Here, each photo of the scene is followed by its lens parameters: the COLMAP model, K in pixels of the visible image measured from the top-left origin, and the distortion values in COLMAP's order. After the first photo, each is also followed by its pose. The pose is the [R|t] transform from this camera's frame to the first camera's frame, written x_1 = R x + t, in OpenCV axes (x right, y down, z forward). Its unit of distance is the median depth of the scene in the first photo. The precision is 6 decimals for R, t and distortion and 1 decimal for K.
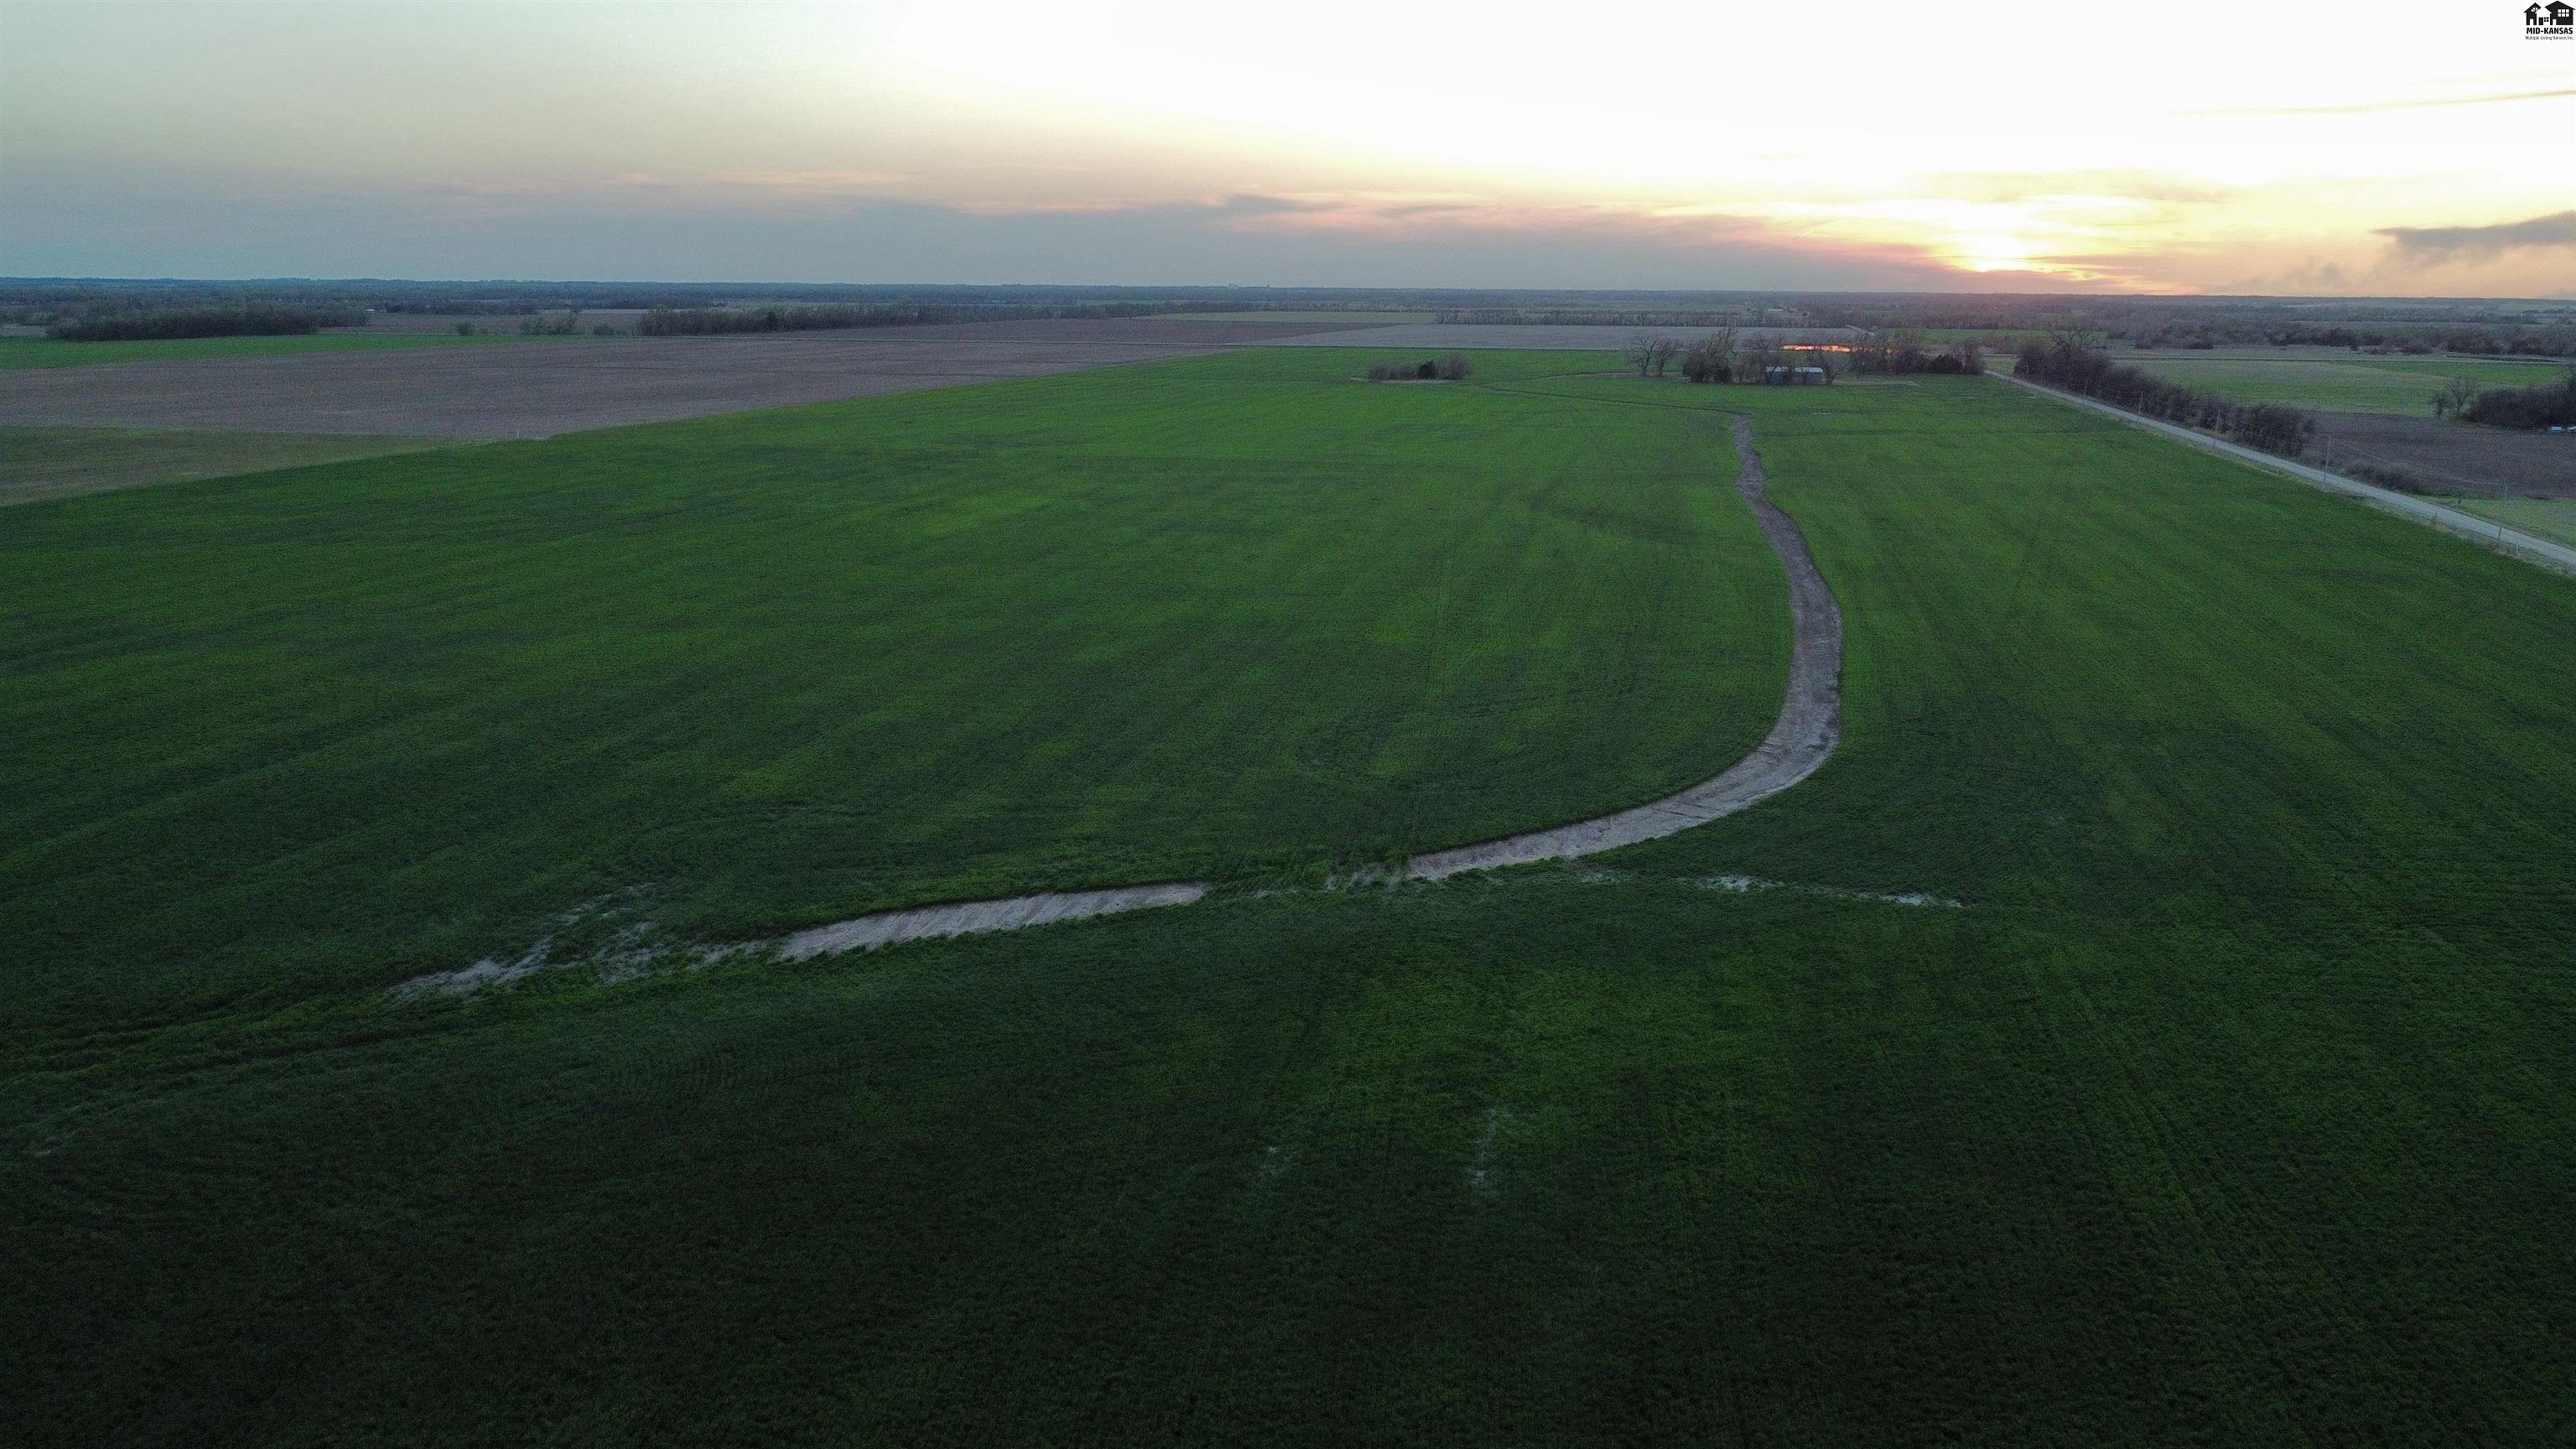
lens RADIAL K [[1958.7, 0, 1277.1], [0, 1958.7, 724.8], [0, 0, 1]] dist [-0.001025, -0.002938]
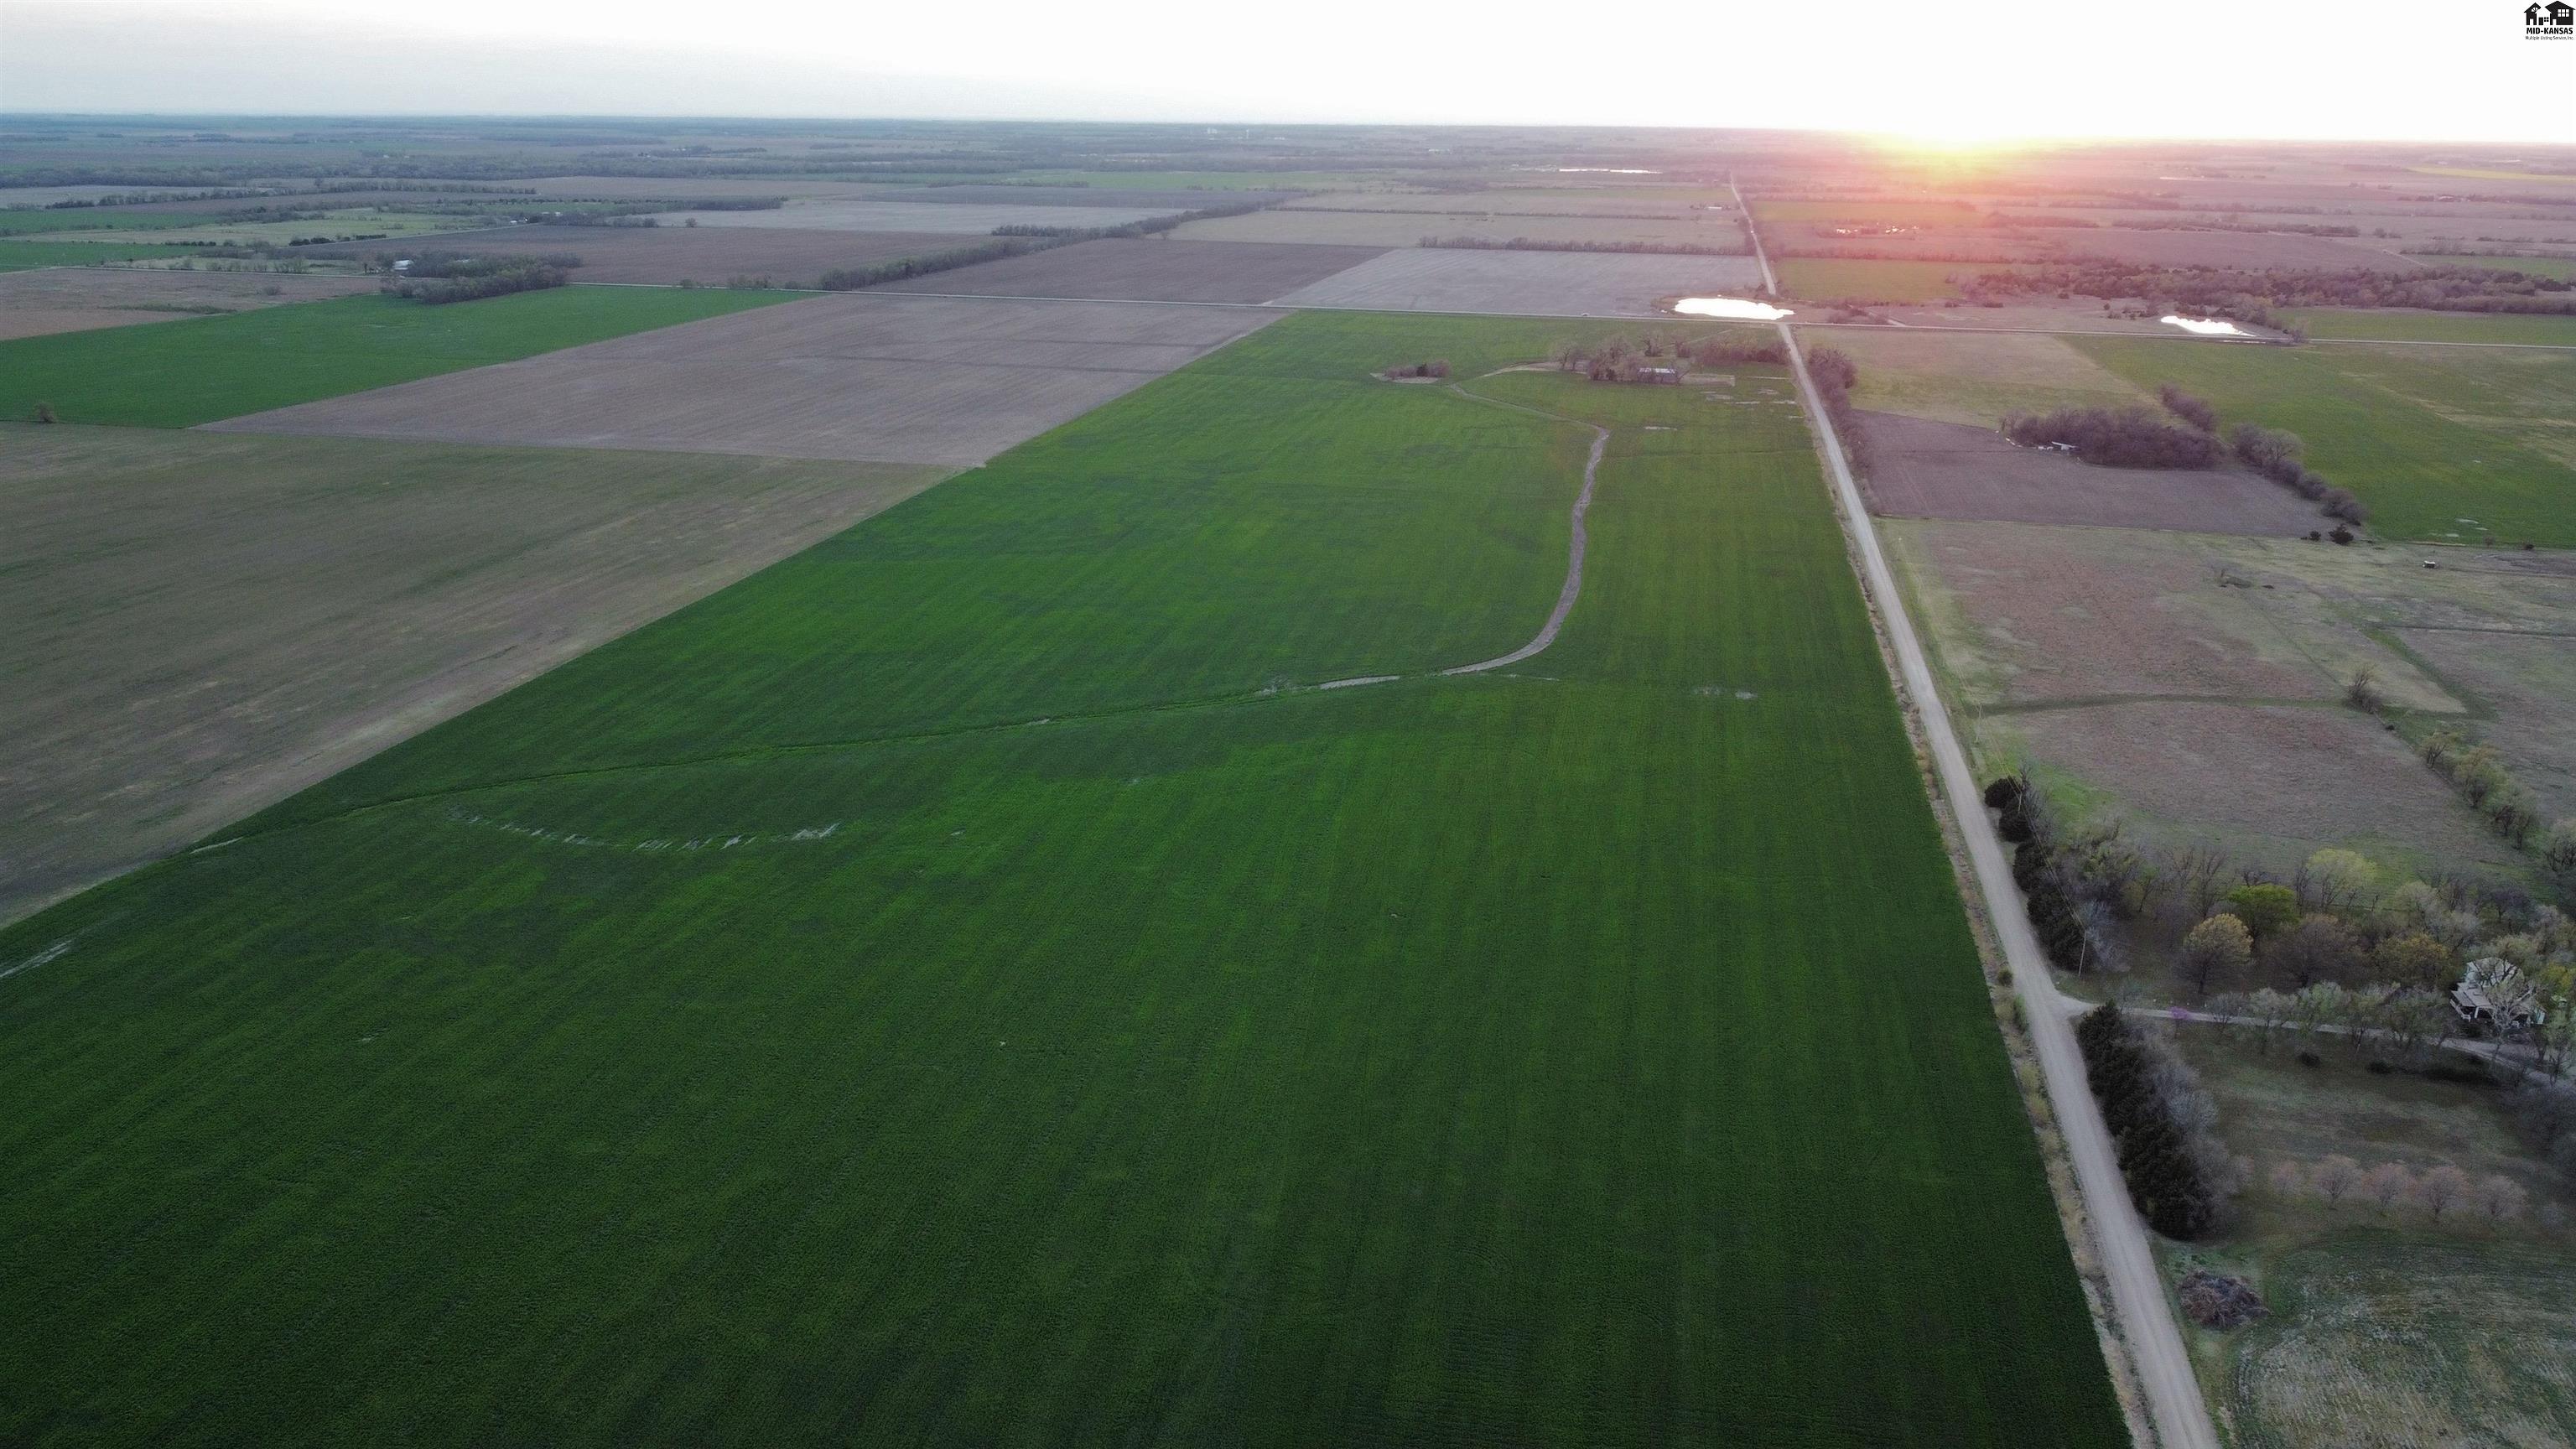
lens RADIAL K [[1958.7, 0, 1277.1], [0, 1958.7, 724.8], [0, 0, 1]] dist [-0.001025, -0.002938]
pose [[0.999875, 0.001115, 0.015745, -0.109661], [-0.002432, 0.996474, 0.083865, -0.052381], [-0.015596, -0.083893, 0.996353, -0.997121]]
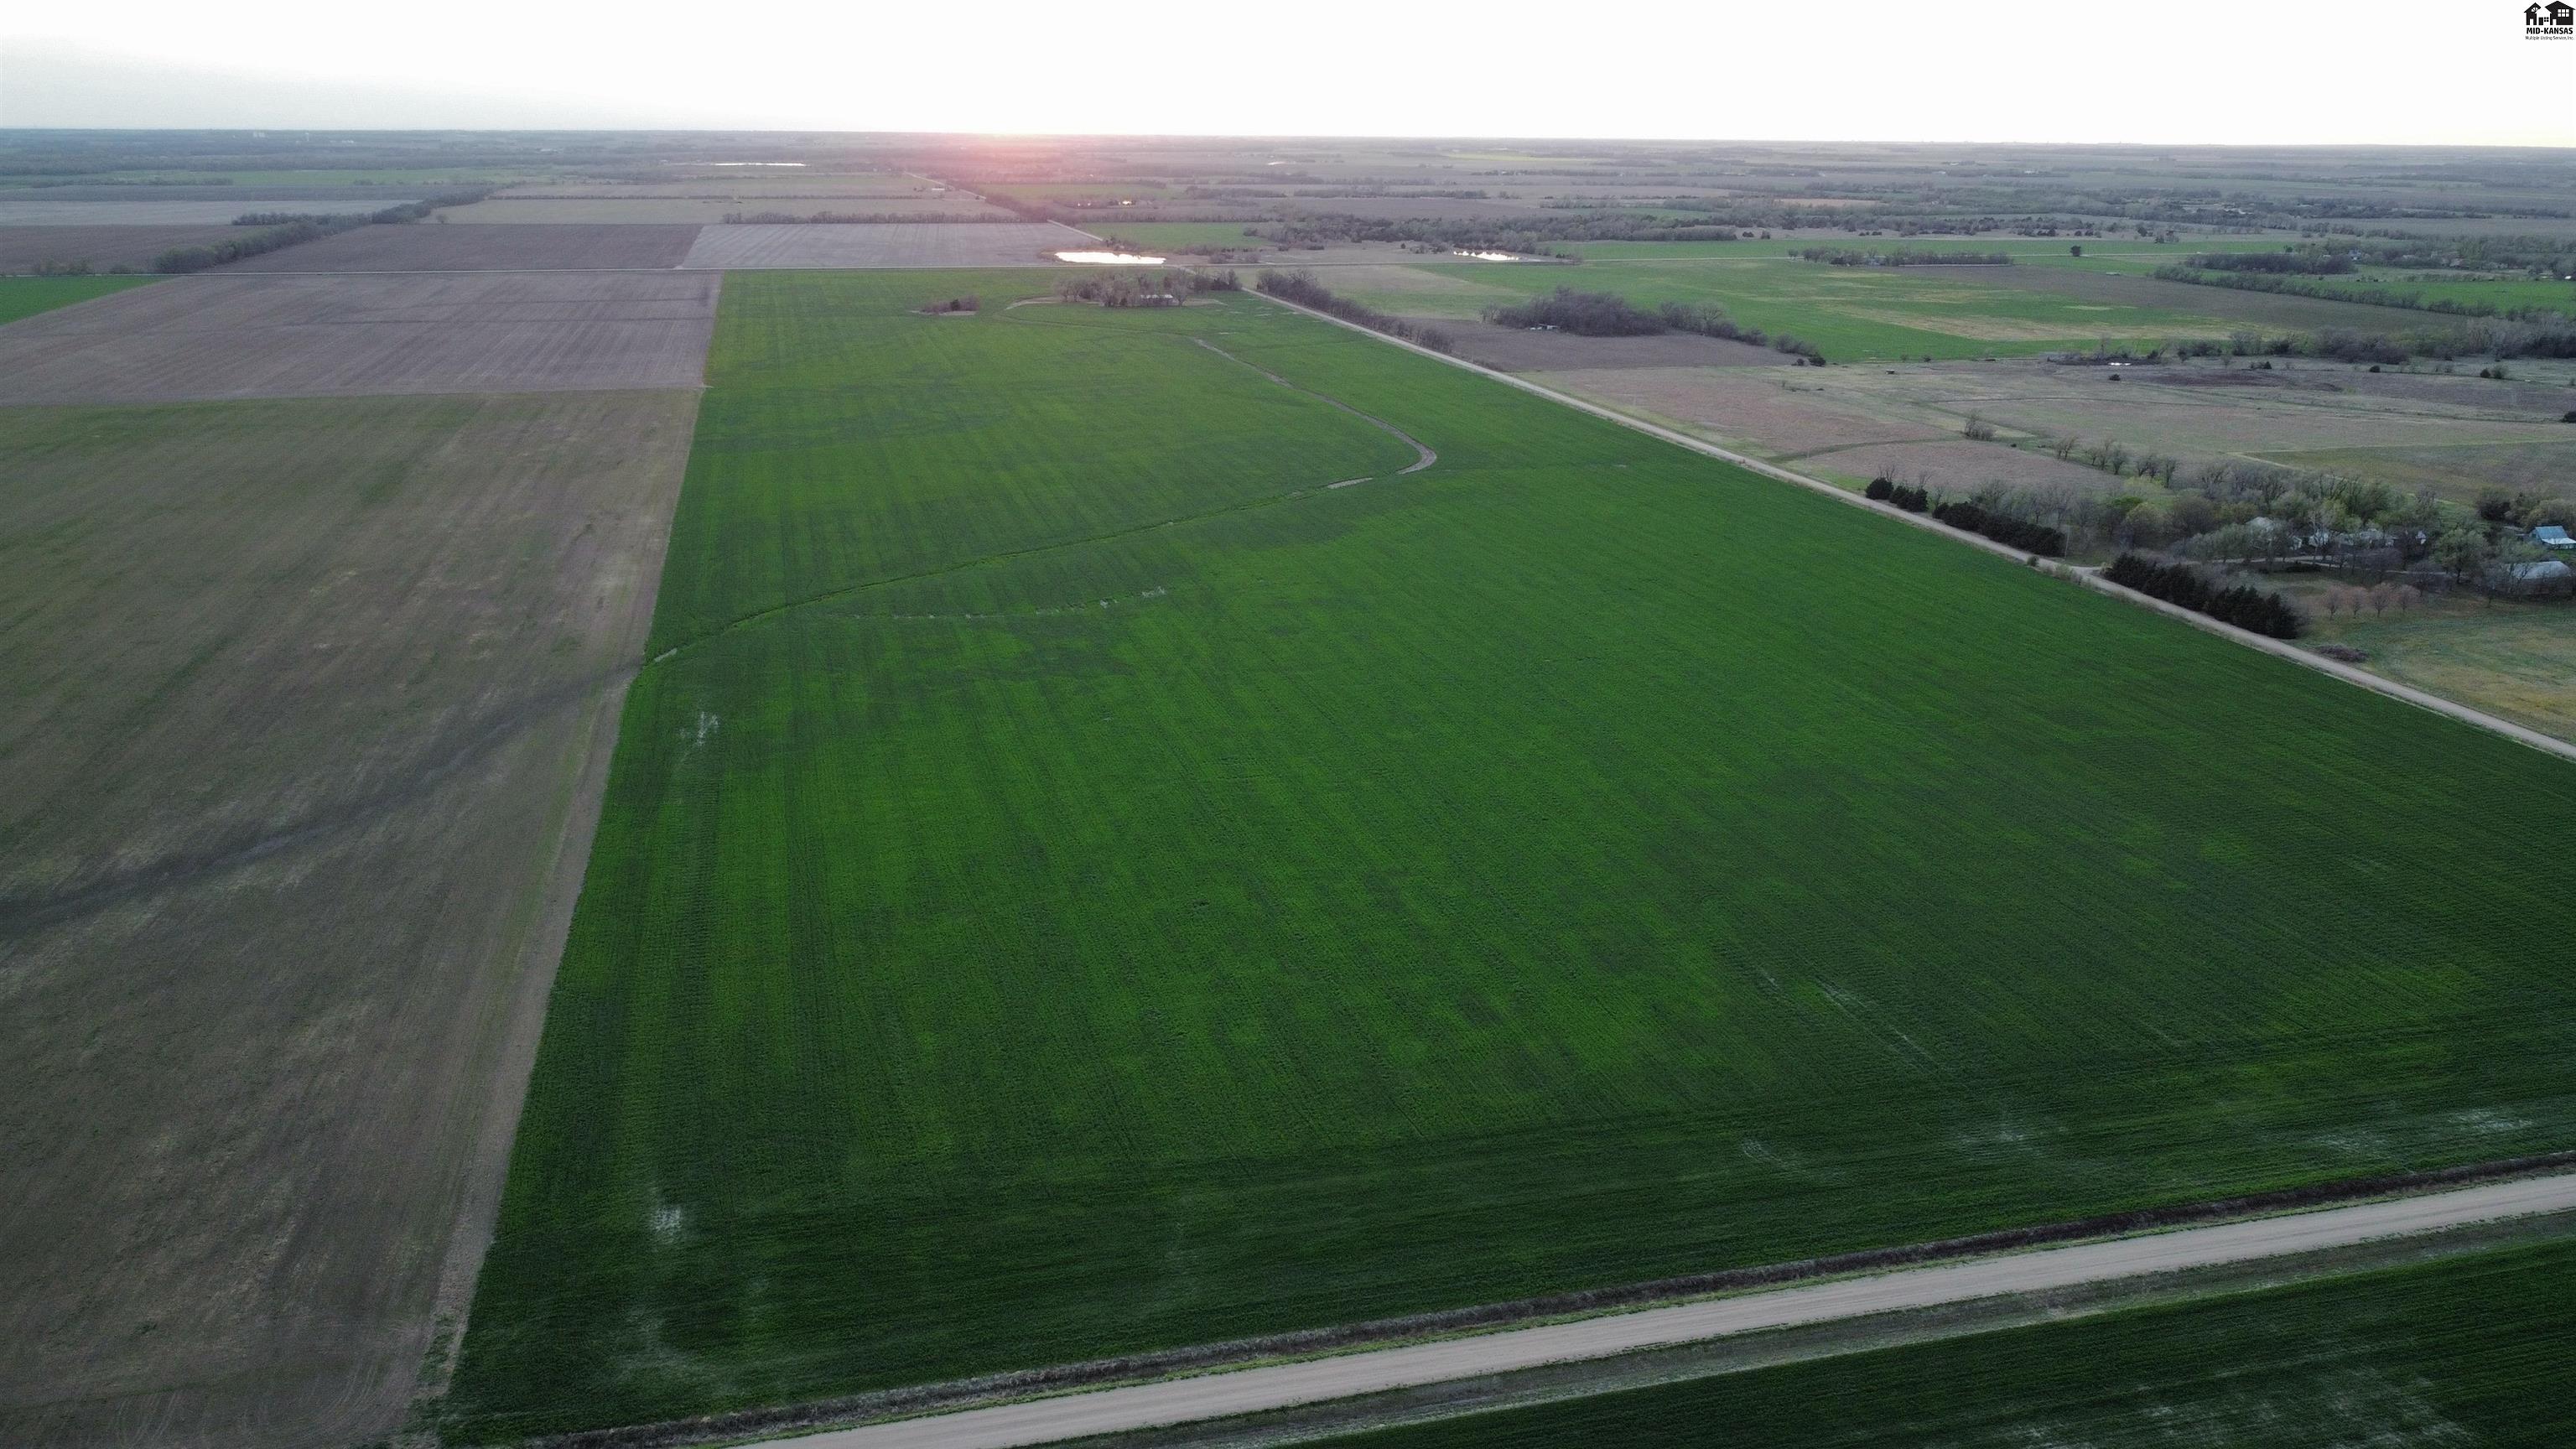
lens RADIAL K [[1958.7, 0, 1277.1], [0, 1958.7, 724.8], [0, 0, 1]] dist [-0.001025, -0.002938]
pose [[0.891689, -0.132841, 0.432716, -0.776379], [0.097893, 0.989938, 0.102178, 0.050894], [-0.441936, -0.048751, 0.895721, -1.097631]]
